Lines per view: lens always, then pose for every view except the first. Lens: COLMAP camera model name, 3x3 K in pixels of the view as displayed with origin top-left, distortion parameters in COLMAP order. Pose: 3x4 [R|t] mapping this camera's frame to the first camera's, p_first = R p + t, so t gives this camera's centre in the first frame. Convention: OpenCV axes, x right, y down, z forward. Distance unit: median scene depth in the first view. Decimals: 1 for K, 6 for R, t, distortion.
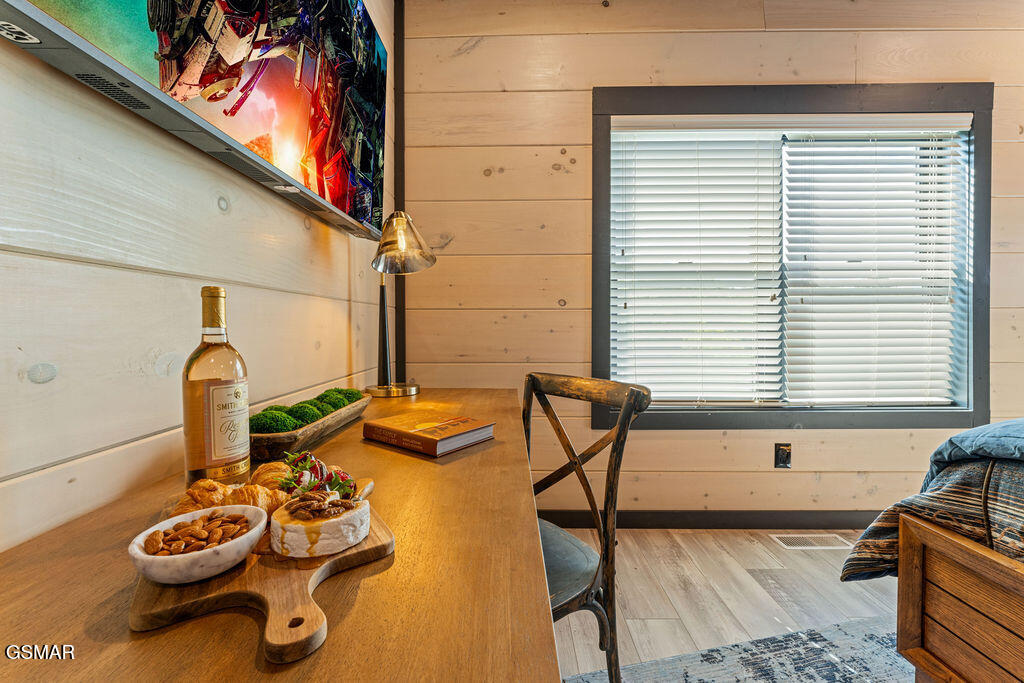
lens RADIAL K [[419.4, 0, 494.0], [0, 419.4, 329.8], [0, 0, 1]] dist [-0.003899, 0.000395]
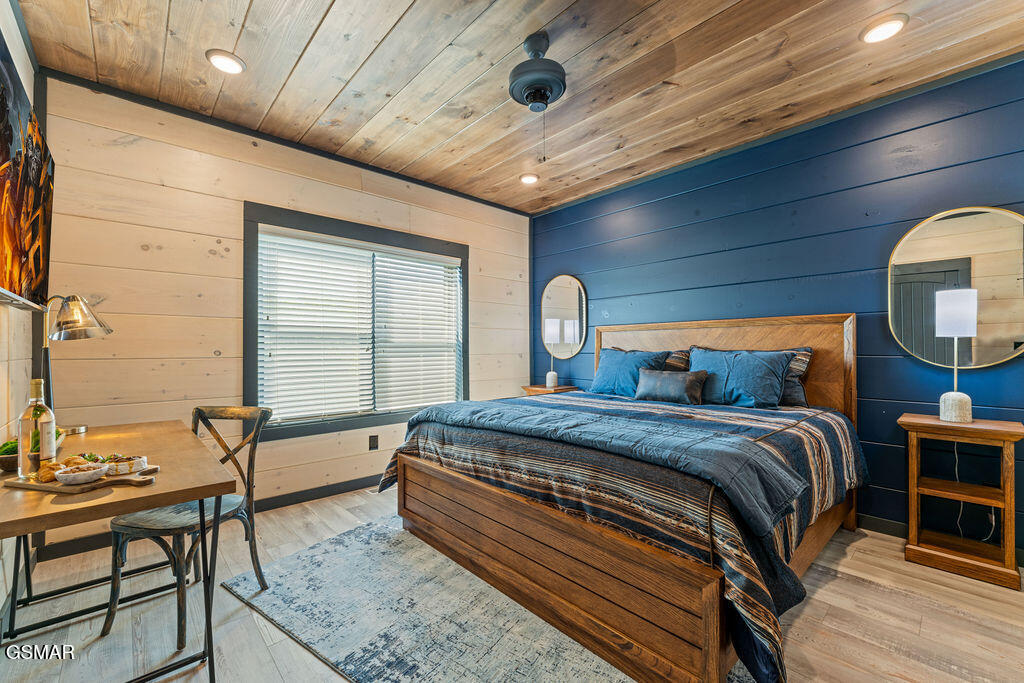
lens RADIAL K [[419.4, 0, 509.9], [0, 419.4, 350.3], [0, 0, 1]] dist [-0.003899, 0.000395]
pose [[0.705997, 0.001699, 0.708212, -0.128242], [0.004745, 0.999963, -0.007129, -0.060636], [-0.708199, 0.008393, 0.705963, -0.620519]]
